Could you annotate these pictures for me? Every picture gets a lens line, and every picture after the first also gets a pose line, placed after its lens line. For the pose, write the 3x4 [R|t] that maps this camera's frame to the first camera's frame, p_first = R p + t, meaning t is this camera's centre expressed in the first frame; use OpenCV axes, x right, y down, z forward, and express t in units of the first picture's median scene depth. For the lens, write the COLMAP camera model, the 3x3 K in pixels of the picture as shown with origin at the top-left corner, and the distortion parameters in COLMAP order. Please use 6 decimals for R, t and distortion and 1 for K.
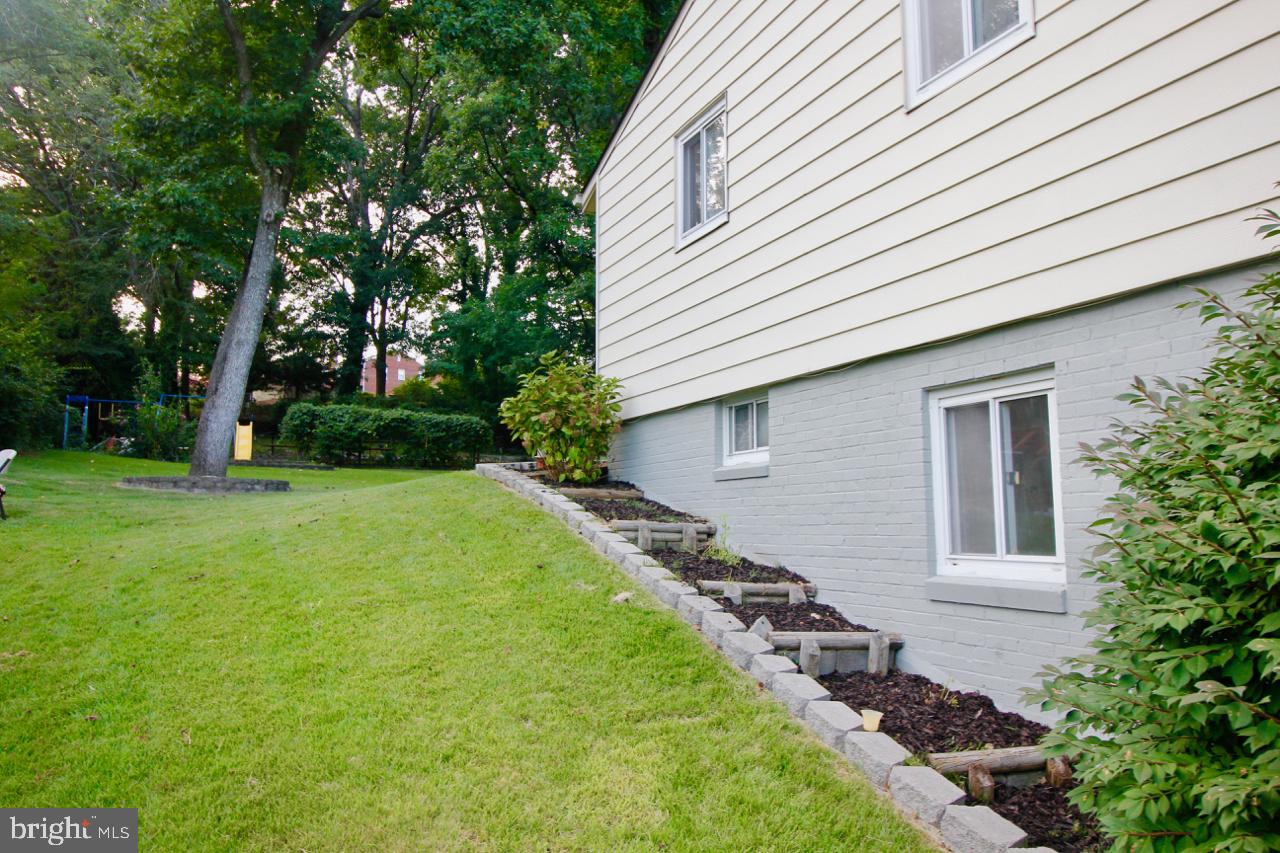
lens RADIAL K [[959.0, 0, 642.3], [0, 959.0, 430.6], [0, 0, 1]] dist [-0.005633, -0.008893]
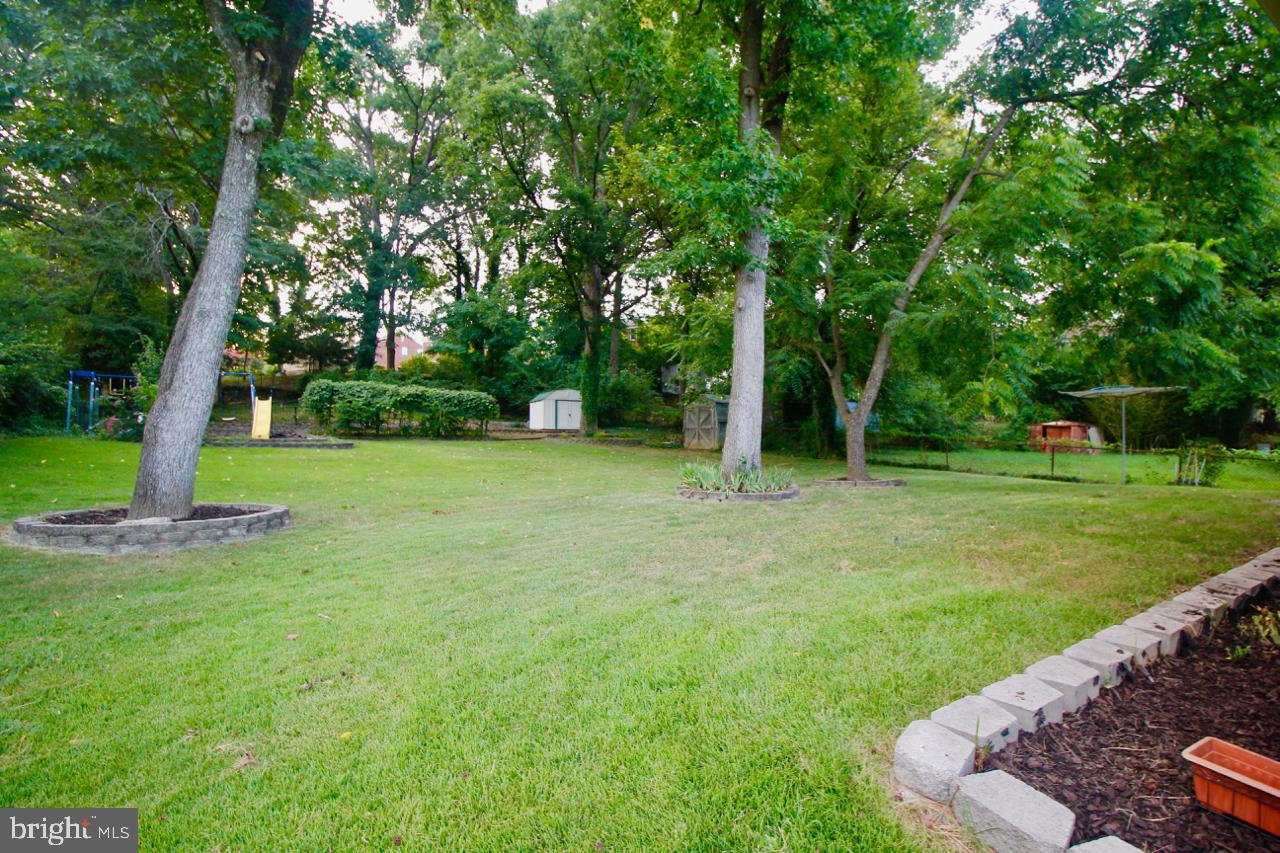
lens RADIAL K [[593.9, 0, 639.3], [0, 593.9, 426.2], [0, 0, 1]] dist [-0.011768, -0.007841]
pose [[0.990371, 0.002365, 0.138421, -0.105304], [-0.011318, 0.997891, 0.063924, -0.025981], [-0.137978, -0.064875, 0.988308, 0.329856]]
